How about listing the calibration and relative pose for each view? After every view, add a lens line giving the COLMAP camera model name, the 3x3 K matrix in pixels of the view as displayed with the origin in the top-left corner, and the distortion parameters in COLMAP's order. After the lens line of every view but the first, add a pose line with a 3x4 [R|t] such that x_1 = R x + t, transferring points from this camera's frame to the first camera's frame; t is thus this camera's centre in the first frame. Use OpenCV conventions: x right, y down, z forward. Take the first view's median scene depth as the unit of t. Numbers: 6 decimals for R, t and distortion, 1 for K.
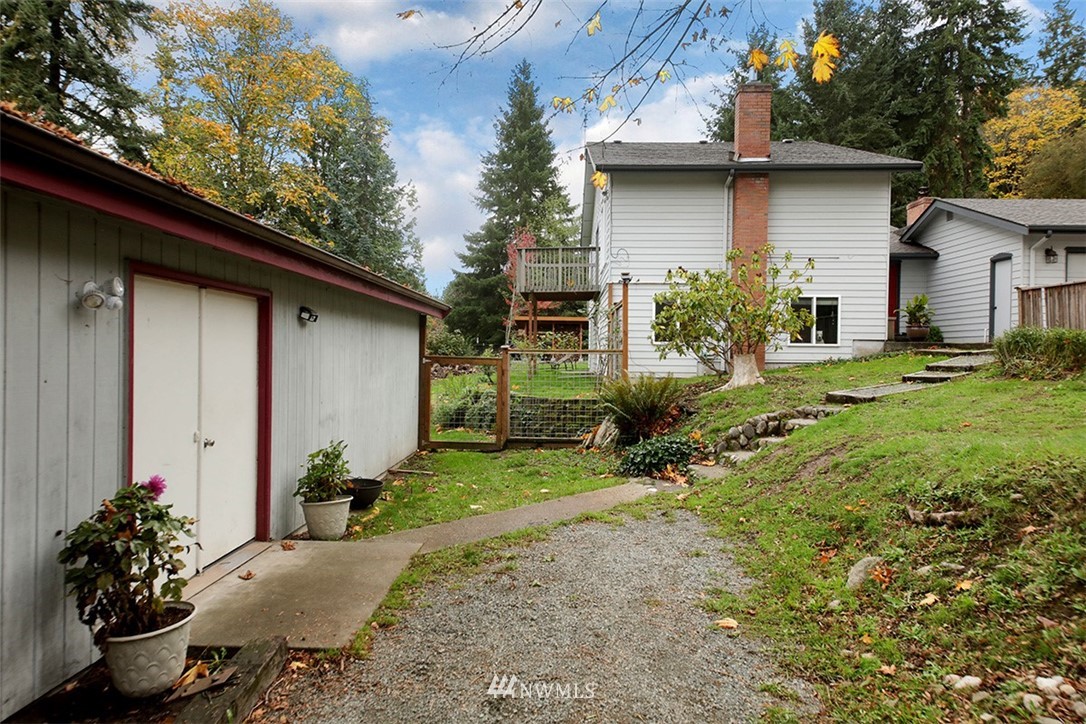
lens RADIAL K [[767.7, 0, 542.6], [0, 767.7, 360.6], [0, 0, 1]] dist [-0.004221, -0.001362]
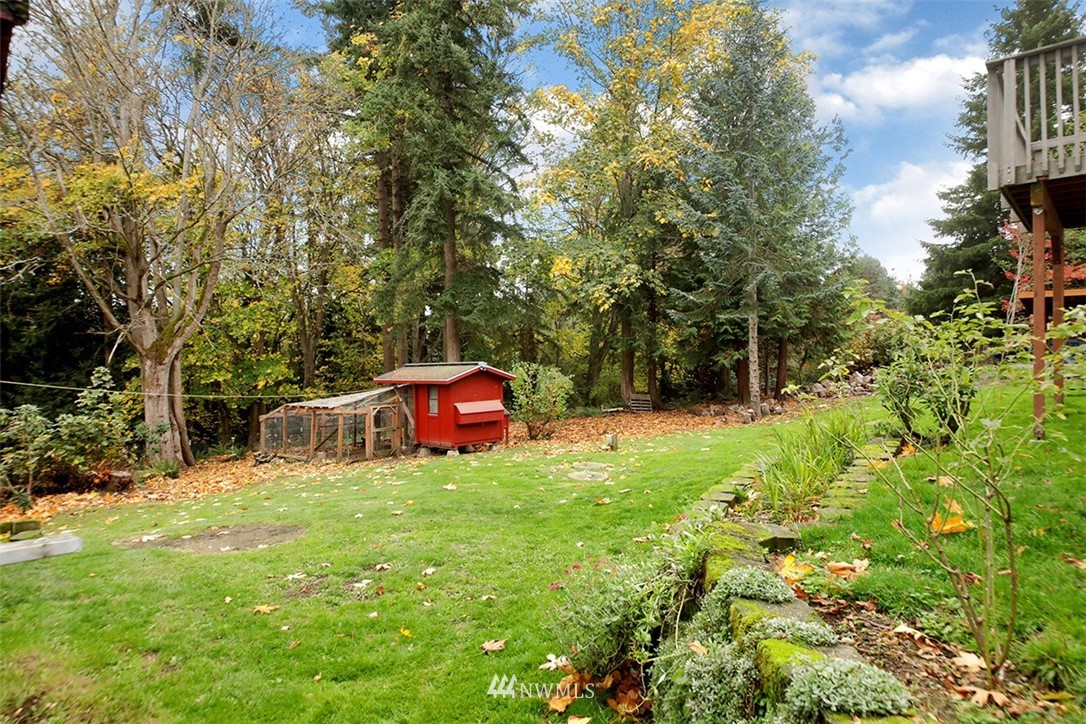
lens RADIAL K [[683.7, 0, 542.5], [0, 683.7, 359.9], [0, 0, 1]] dist [0.002733, 0.001238]
pose [[0.788569, -0.015897, -0.614741, -0.000508], [0.012311, 0.999874, -0.010064, -0.001817], [0.614823, 0.000368, 0.788665, 0.252302]]
